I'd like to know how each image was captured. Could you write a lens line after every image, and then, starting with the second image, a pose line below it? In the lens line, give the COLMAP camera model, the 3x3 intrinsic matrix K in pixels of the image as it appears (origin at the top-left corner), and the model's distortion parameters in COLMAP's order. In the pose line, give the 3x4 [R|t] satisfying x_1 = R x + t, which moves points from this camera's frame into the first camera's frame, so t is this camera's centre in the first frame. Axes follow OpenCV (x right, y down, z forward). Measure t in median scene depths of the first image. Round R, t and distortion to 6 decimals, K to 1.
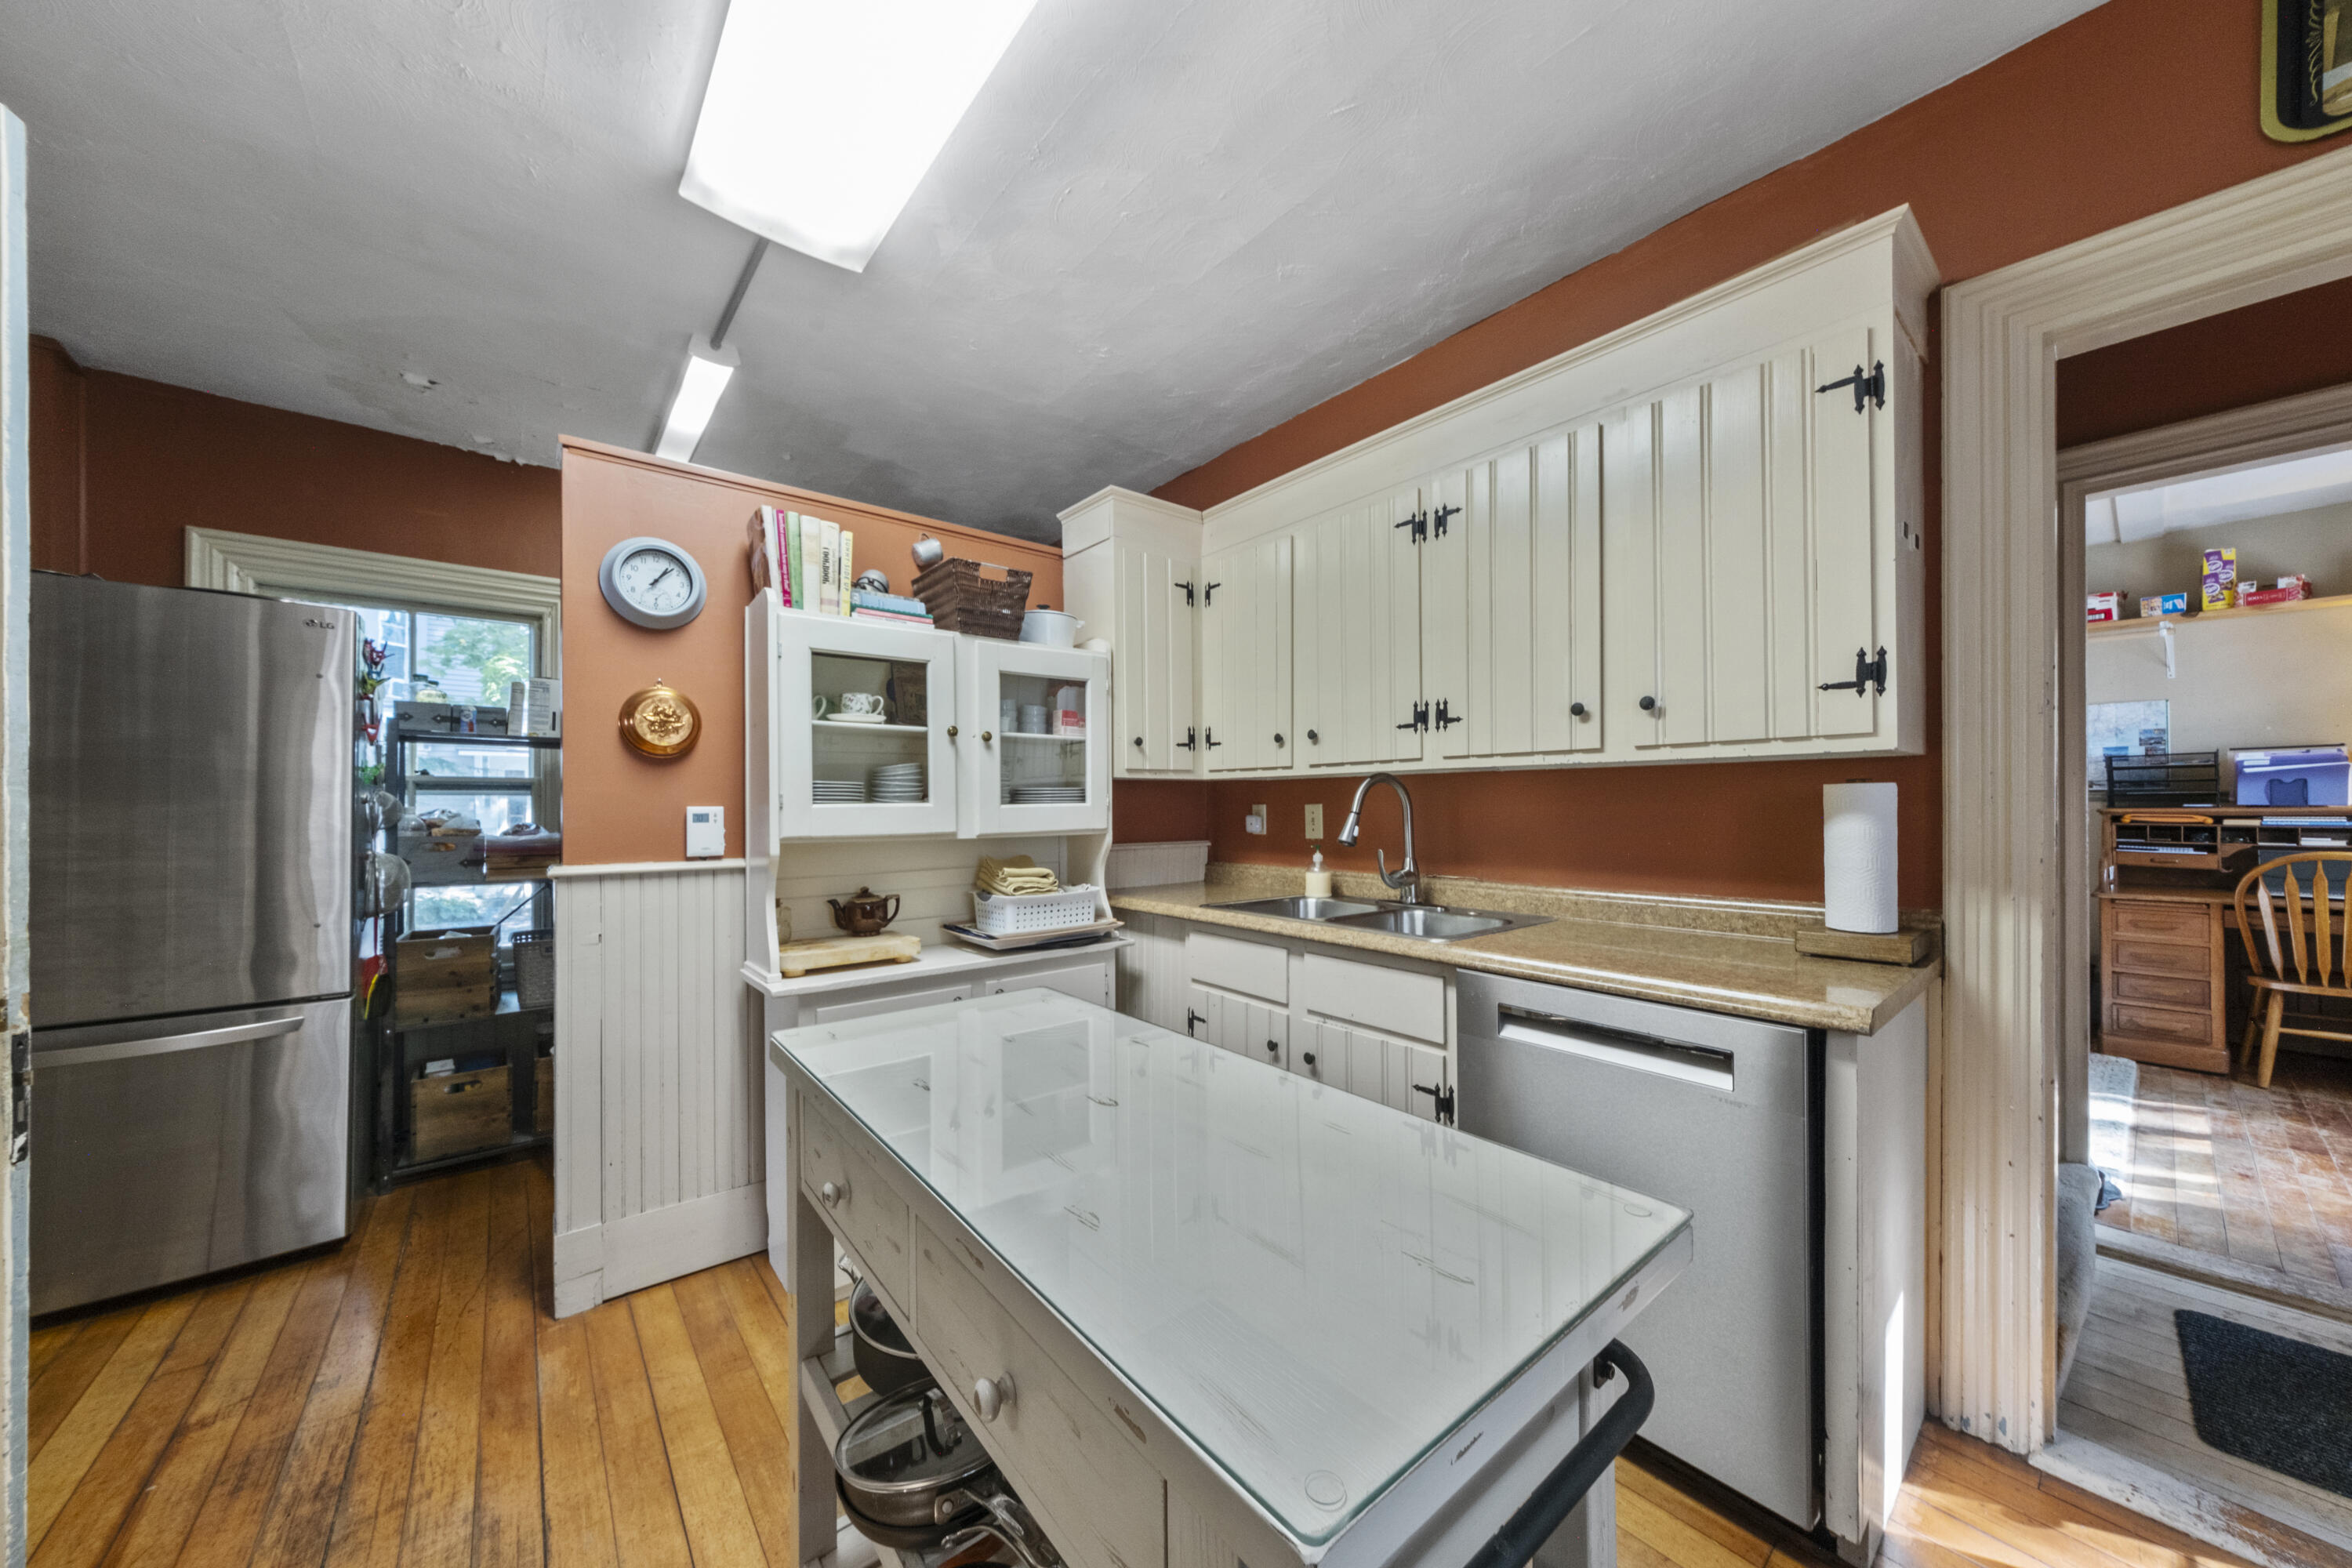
lens RADIAL K [[811.9, 0, 1159.4], [0, 811.9, 810.8], [0, 0, 1]] dist [-0.000721, -0.000050]
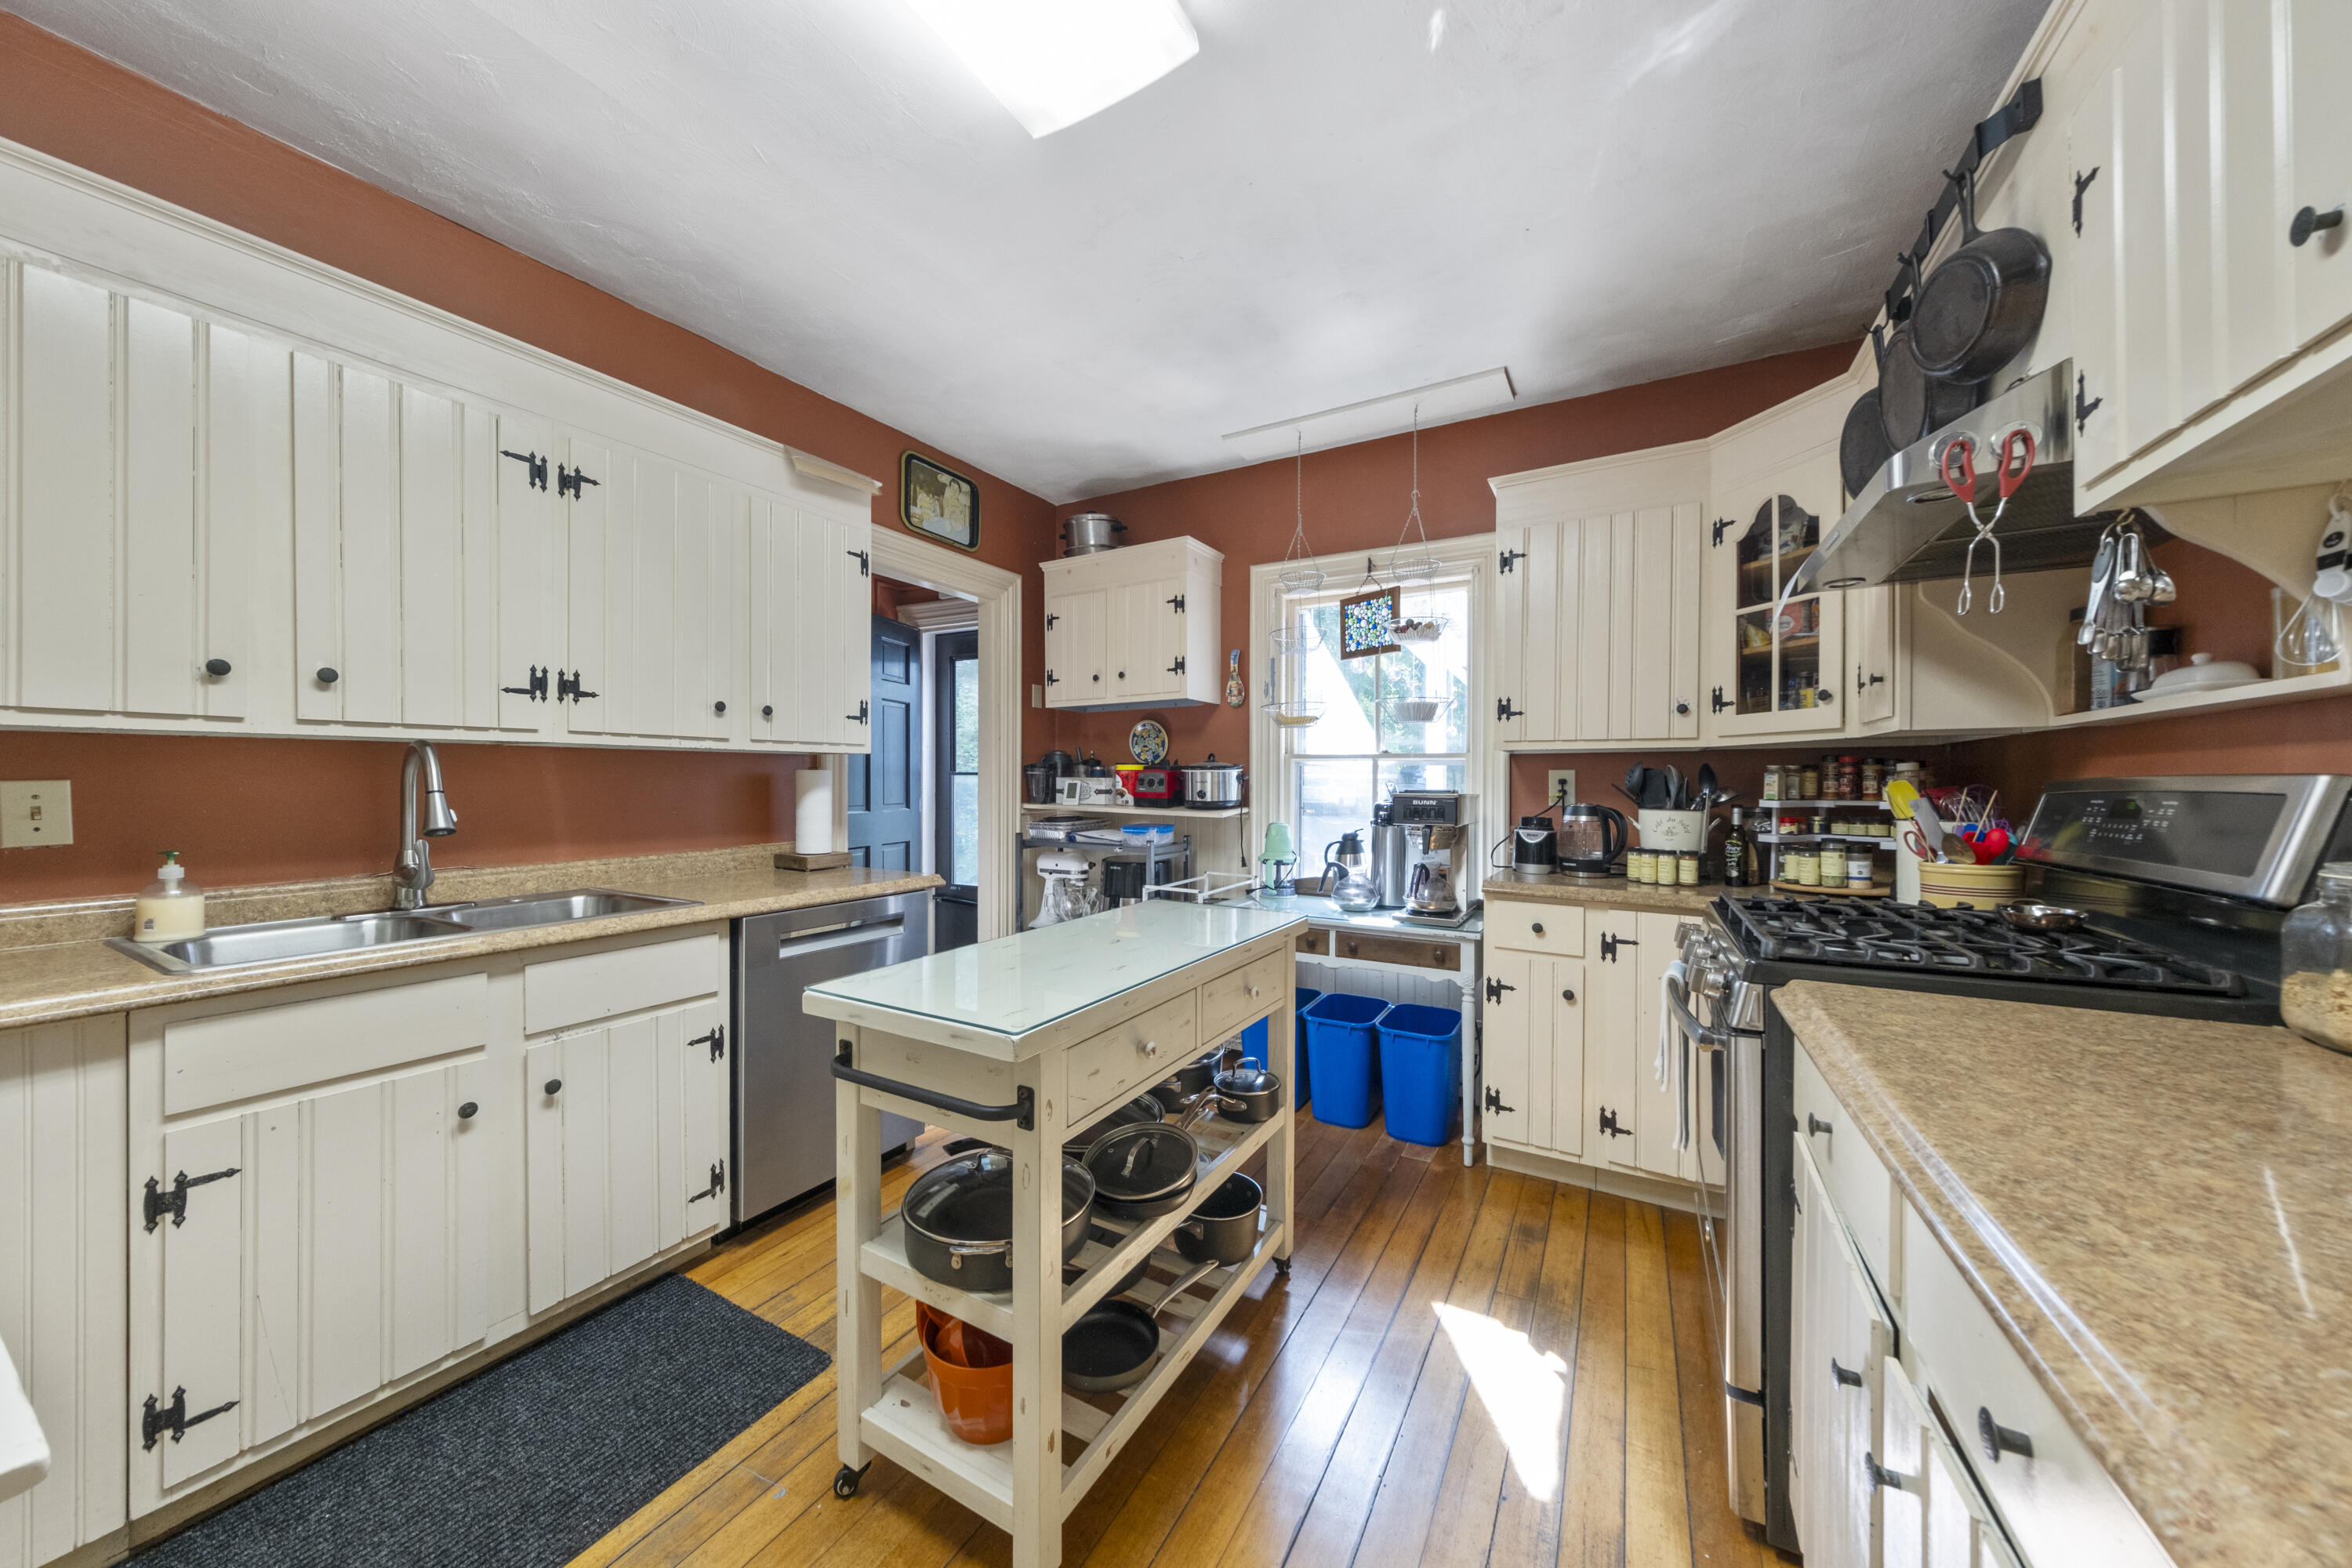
lens RADIAL K [[811.9, 0, 1159.4], [0, 811.9, 810.8], [0, 0, 1]] dist [-0.000721, -0.000050]
pose [[-0.363709, -0.029678, 0.931040, -0.784145], [0.011532, 0.999272, 0.036358, 0.000045], [-0.931441, 0.023960, -0.363102, 0.703178]]
